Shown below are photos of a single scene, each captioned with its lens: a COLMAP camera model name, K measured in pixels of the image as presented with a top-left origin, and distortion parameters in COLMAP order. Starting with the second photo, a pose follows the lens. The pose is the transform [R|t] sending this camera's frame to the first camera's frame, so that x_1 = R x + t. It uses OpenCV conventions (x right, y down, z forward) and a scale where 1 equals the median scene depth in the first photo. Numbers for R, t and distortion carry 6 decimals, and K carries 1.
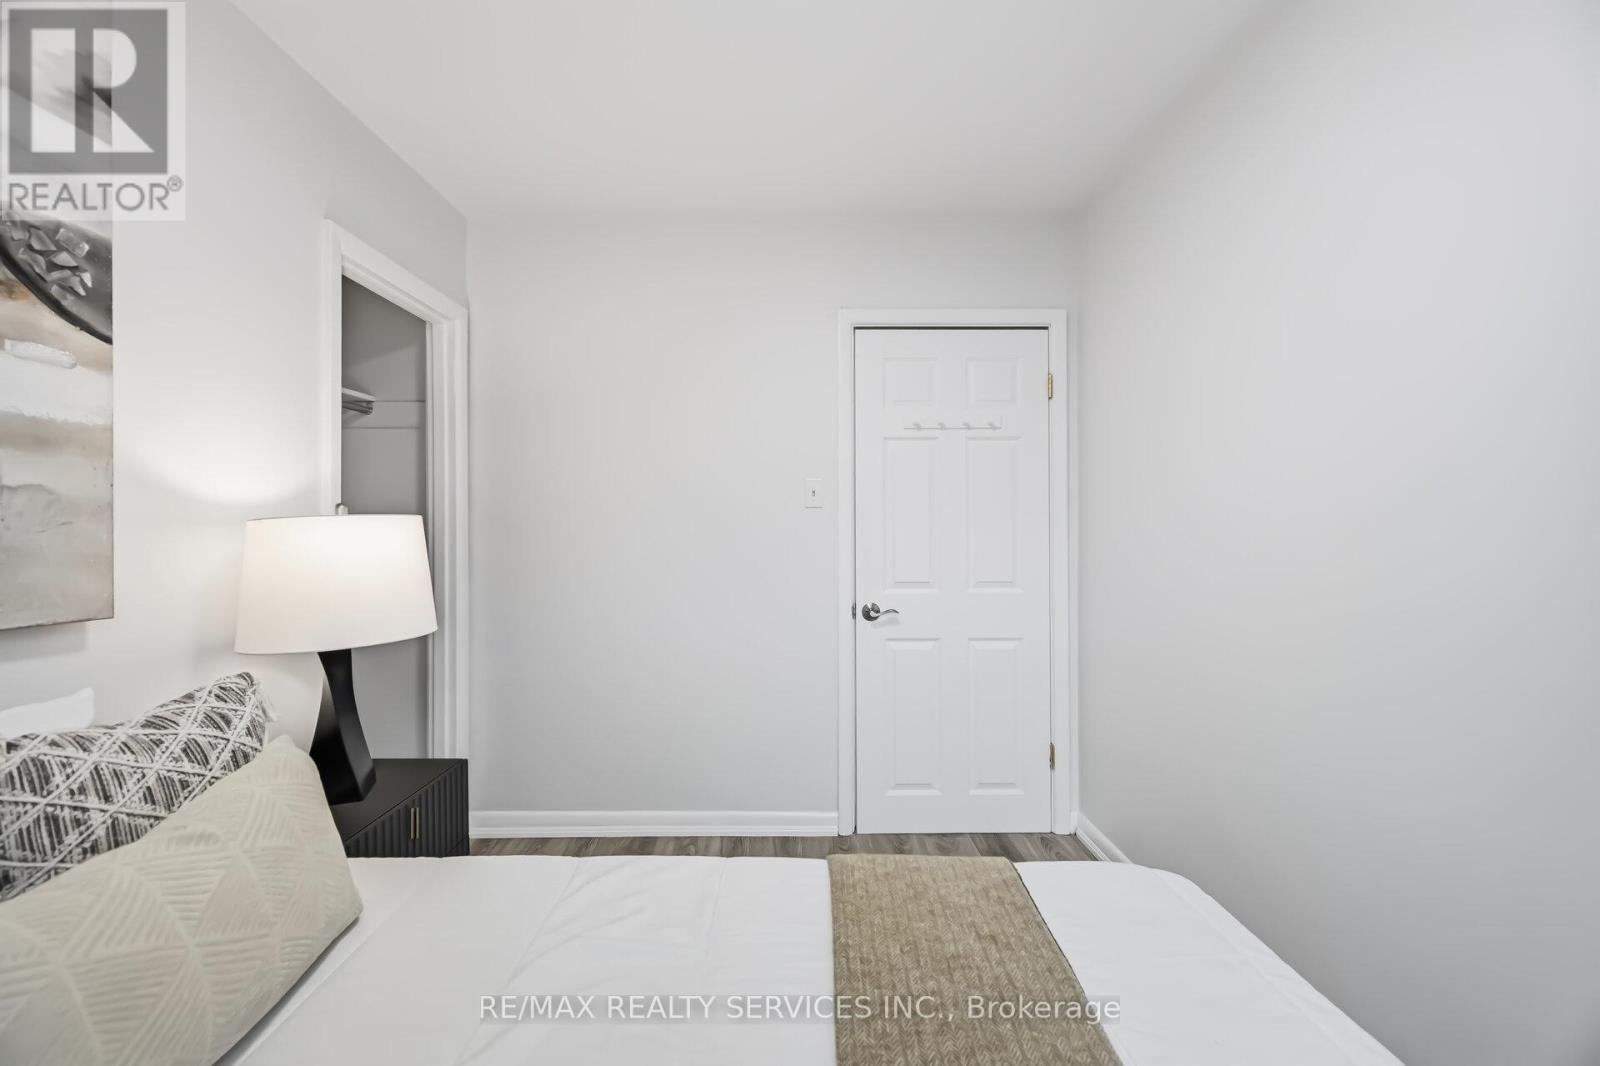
lens RADIAL K [[643.3, 0, 797.7], [0, 643.3, 544.7], [0, 0, 1]] dist [-0.001192, -0.000237]
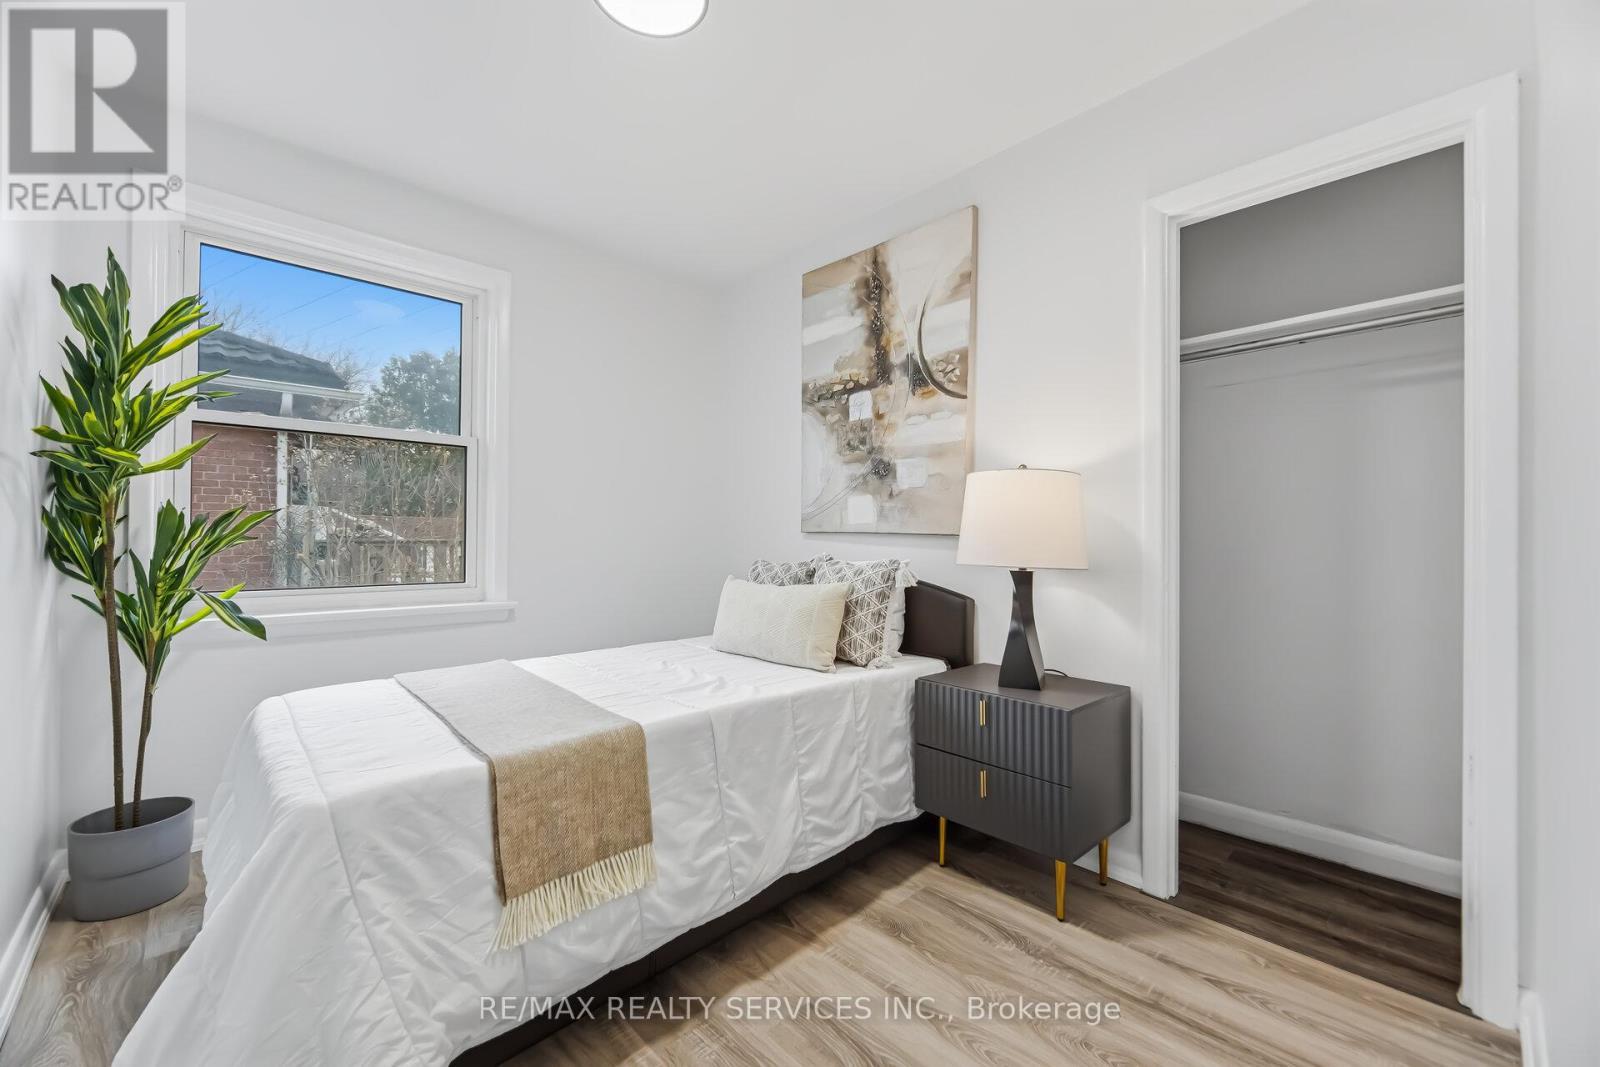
lens RADIAL K [[643.3, 0, 797.7], [0, 643.3, 545.2], [0, 0, 1]] dist [-0.001192, -0.000237]
pose [[-0.728167, 0.004347, -0.685385, 0.715734], [-0.019213, 0.999457, 0.026752, 0.105982], [0.685130, 0.032648, -0.727689, 2.189473]]
